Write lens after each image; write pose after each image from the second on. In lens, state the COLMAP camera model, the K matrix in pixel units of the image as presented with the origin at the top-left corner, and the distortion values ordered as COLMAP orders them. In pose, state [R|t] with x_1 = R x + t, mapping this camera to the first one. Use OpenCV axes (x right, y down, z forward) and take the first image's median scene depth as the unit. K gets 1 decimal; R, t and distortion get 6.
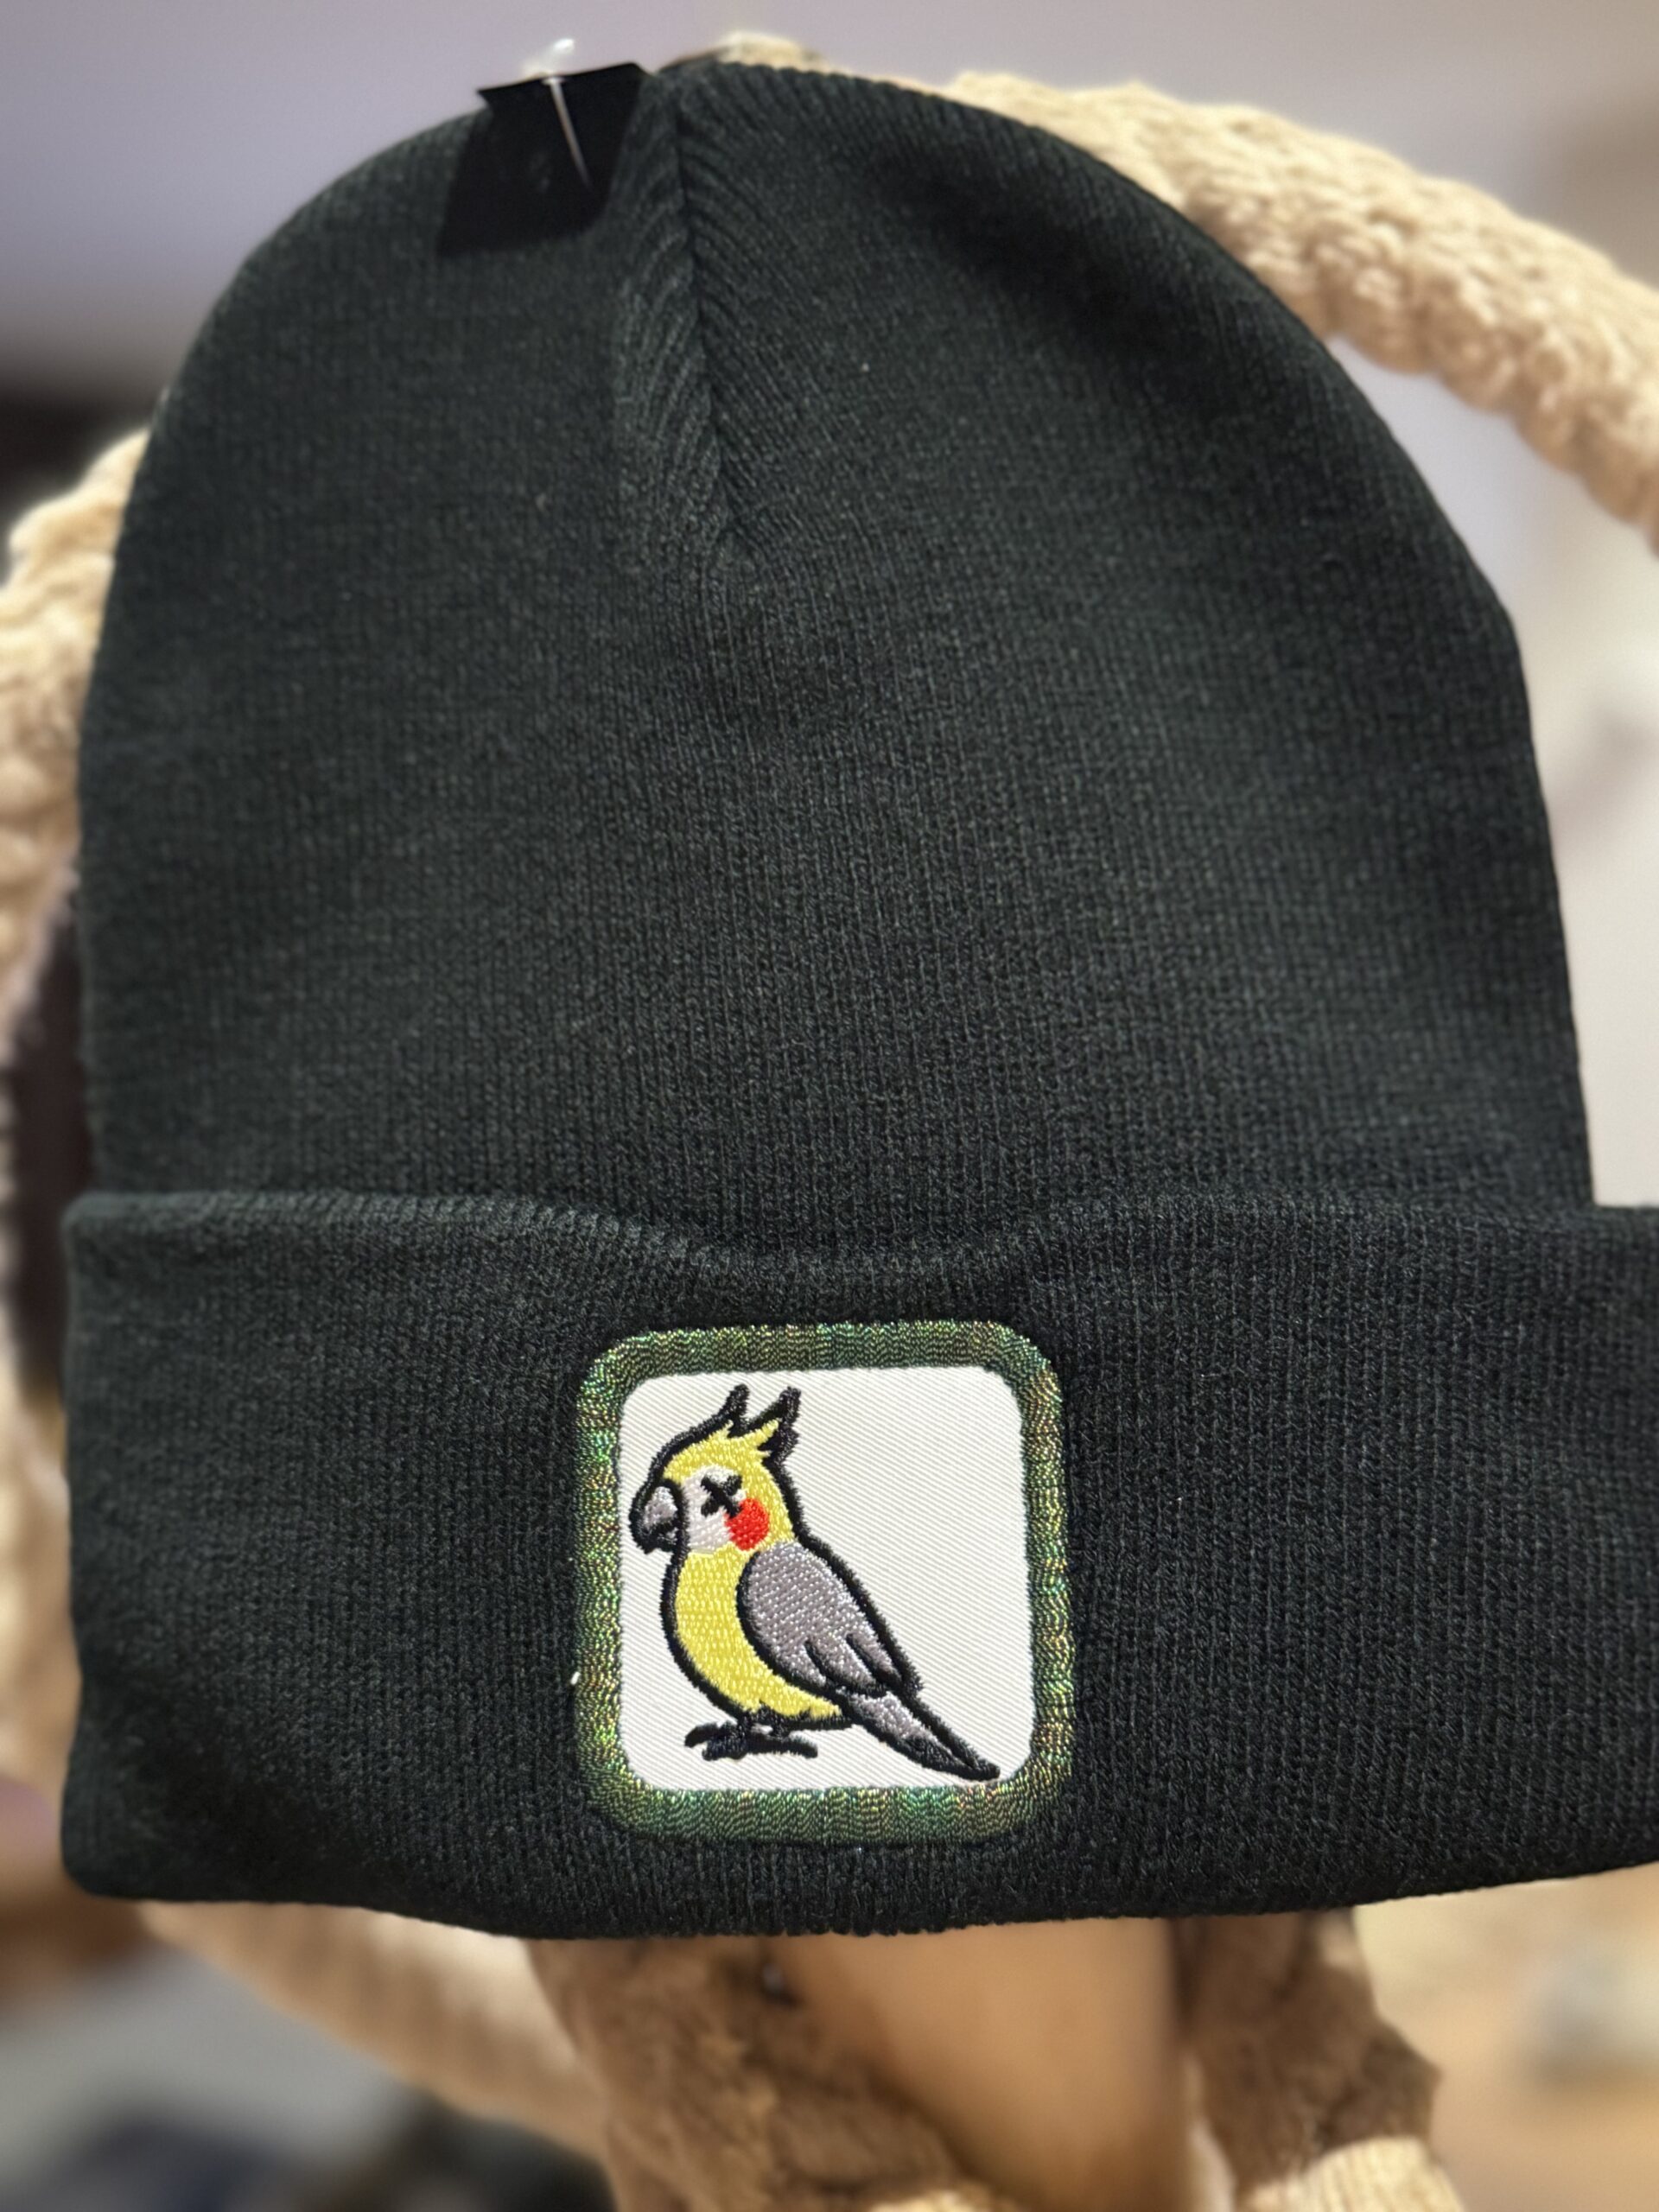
lens RADIAL K [[2380.1, 0, 839.2], [0, 2380.1, 1108.9], [0, 0, 1]] dist [0.119926, 0.000000]
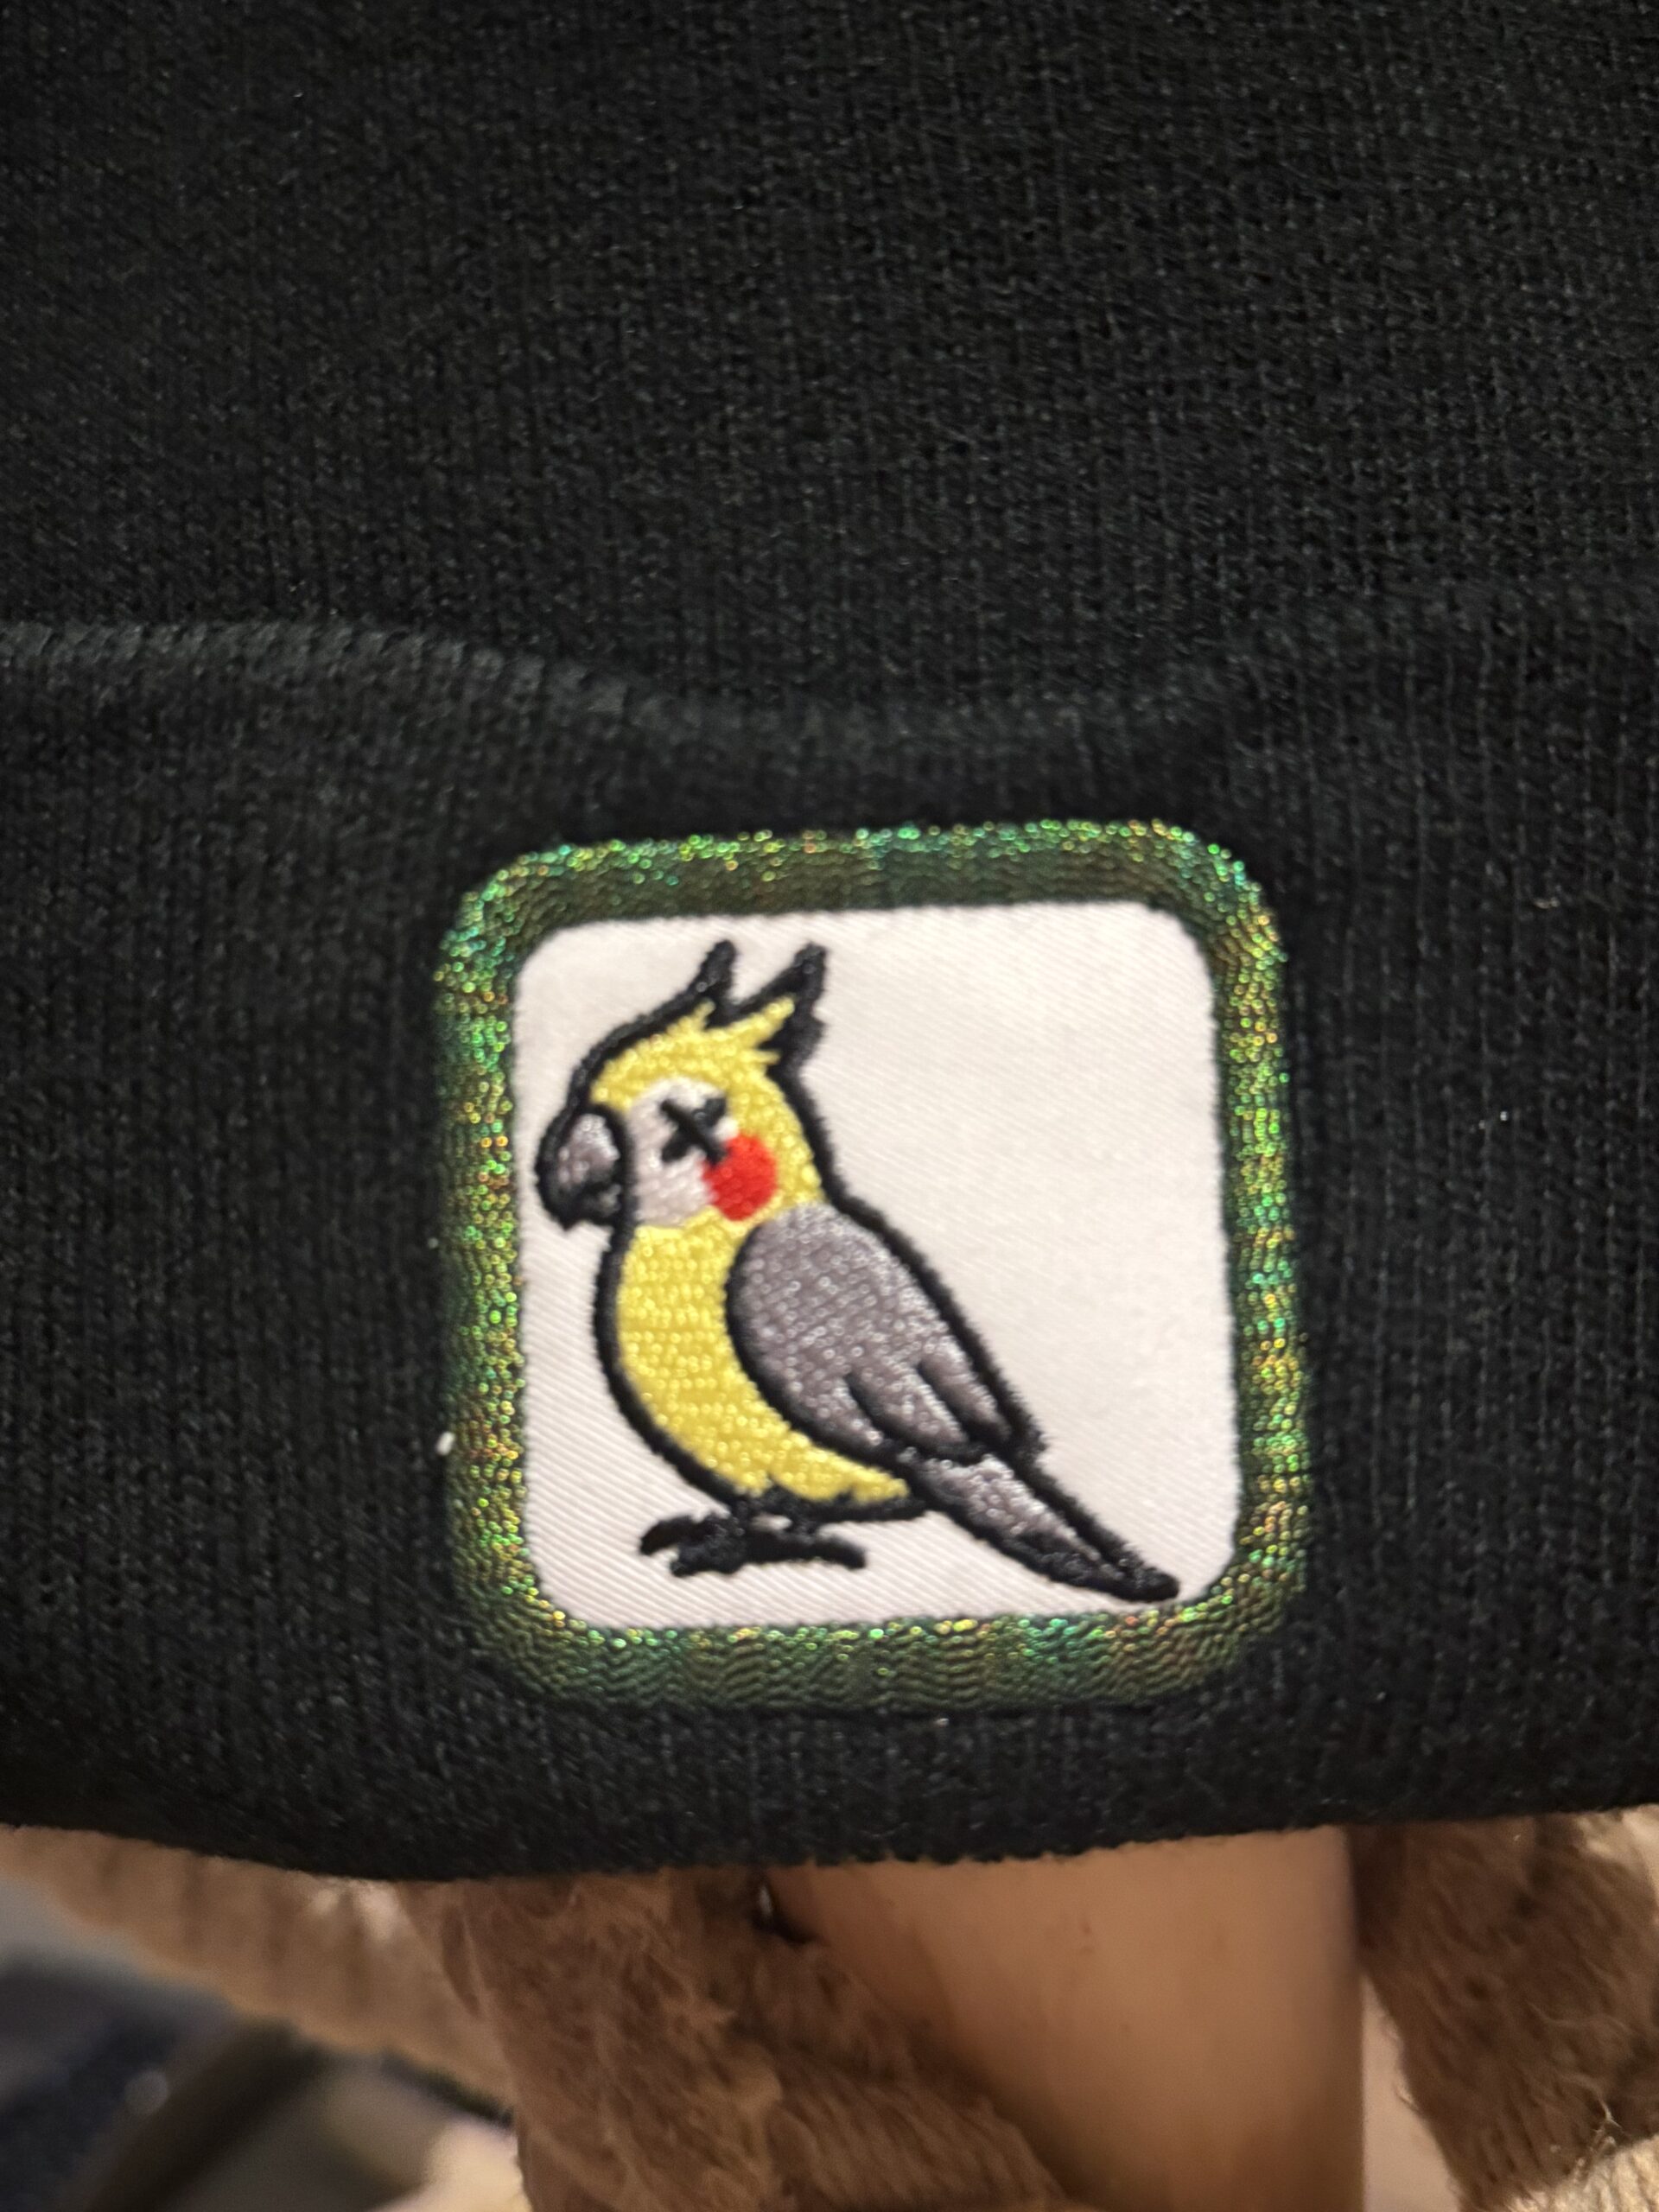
lens RADIAL K [[2380.1, 0, 840.3], [0, 2380.1, 1155.5], [0, 0, 1]] dist [0.119926, 0.000000]
pose [[0.999287, -0.013429, 0.035283, -0.034371], [0.010895, 0.997414, 0.071046, 0.127429], [-0.036146, -0.070611, 0.996849, 0.424991]]
